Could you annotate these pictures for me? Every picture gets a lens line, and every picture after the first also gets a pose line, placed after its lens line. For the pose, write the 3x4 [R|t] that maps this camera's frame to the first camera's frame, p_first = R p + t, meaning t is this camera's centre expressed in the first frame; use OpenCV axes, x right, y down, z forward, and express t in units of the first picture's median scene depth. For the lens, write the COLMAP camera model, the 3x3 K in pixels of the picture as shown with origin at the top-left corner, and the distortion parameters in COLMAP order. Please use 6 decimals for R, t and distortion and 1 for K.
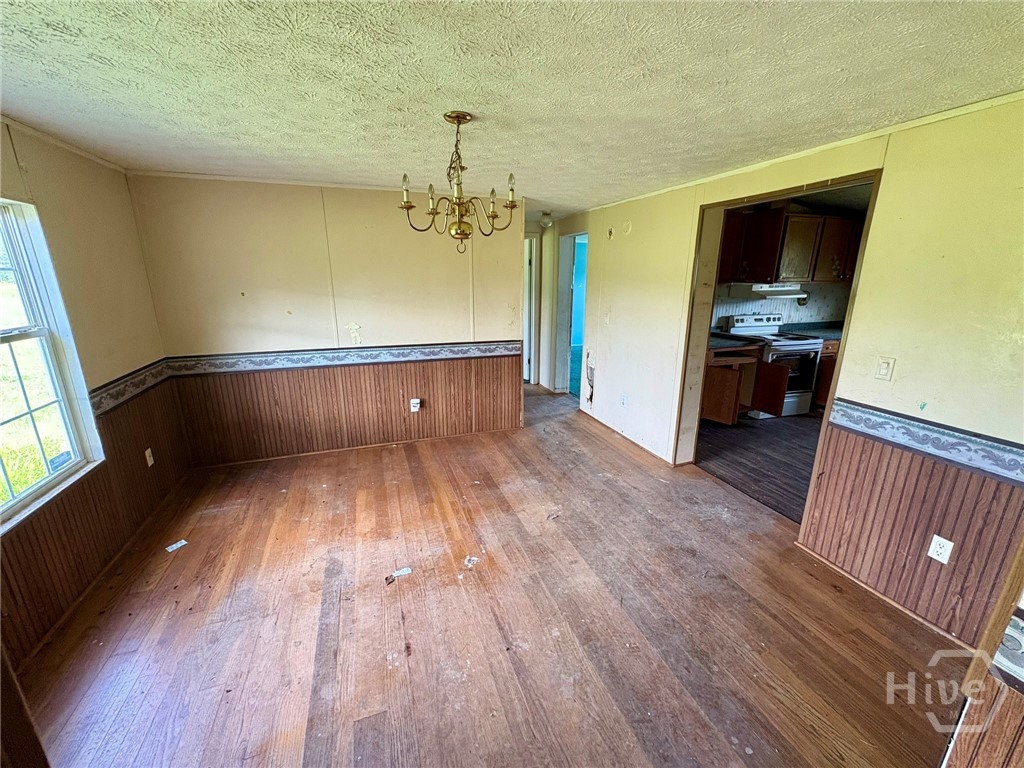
lens RADIAL K [[404.6, 0, 512.1], [0, 404.6, 382.6], [0, 0, 1]] dist [0.002108, 0.000149]
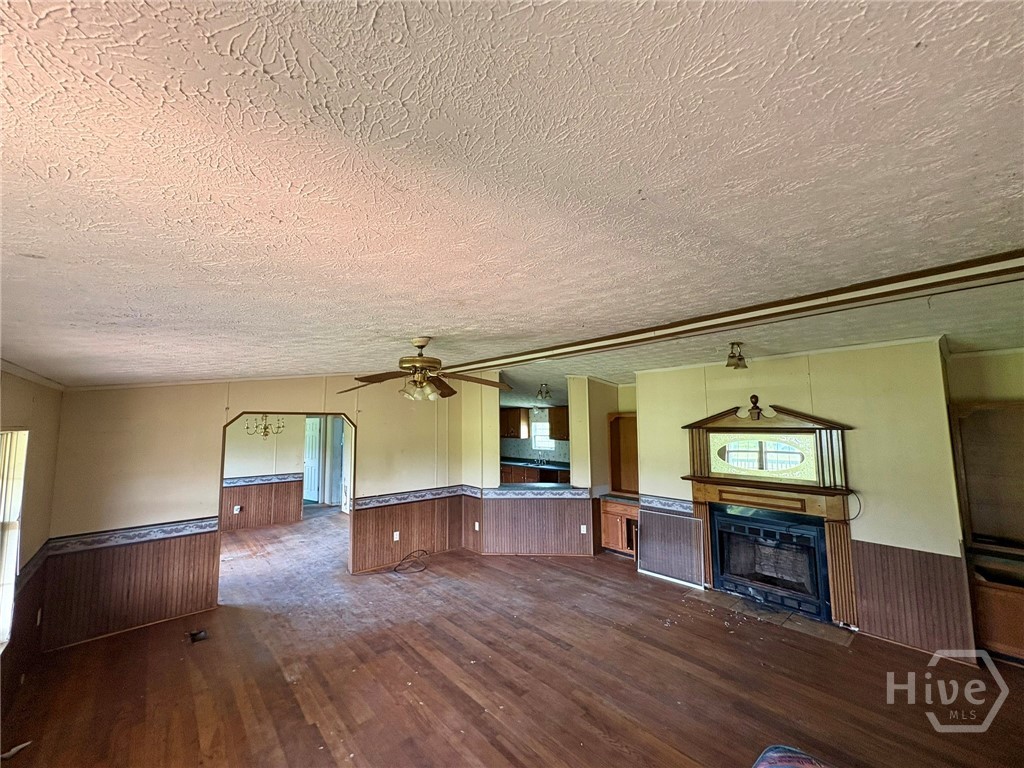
lens RADIAL K [[404.6, 0, 514.7], [0, 404.6, 385.8], [0, 0, 1]] dist [0.002108, 0.000149]
pose [[0.929919, 0.018649, 0.367291, 0.270826], [0.109545, 0.939333, -0.325043, 0.274145], [-0.351070, 0.342499, 0.871461, -1.347798]]
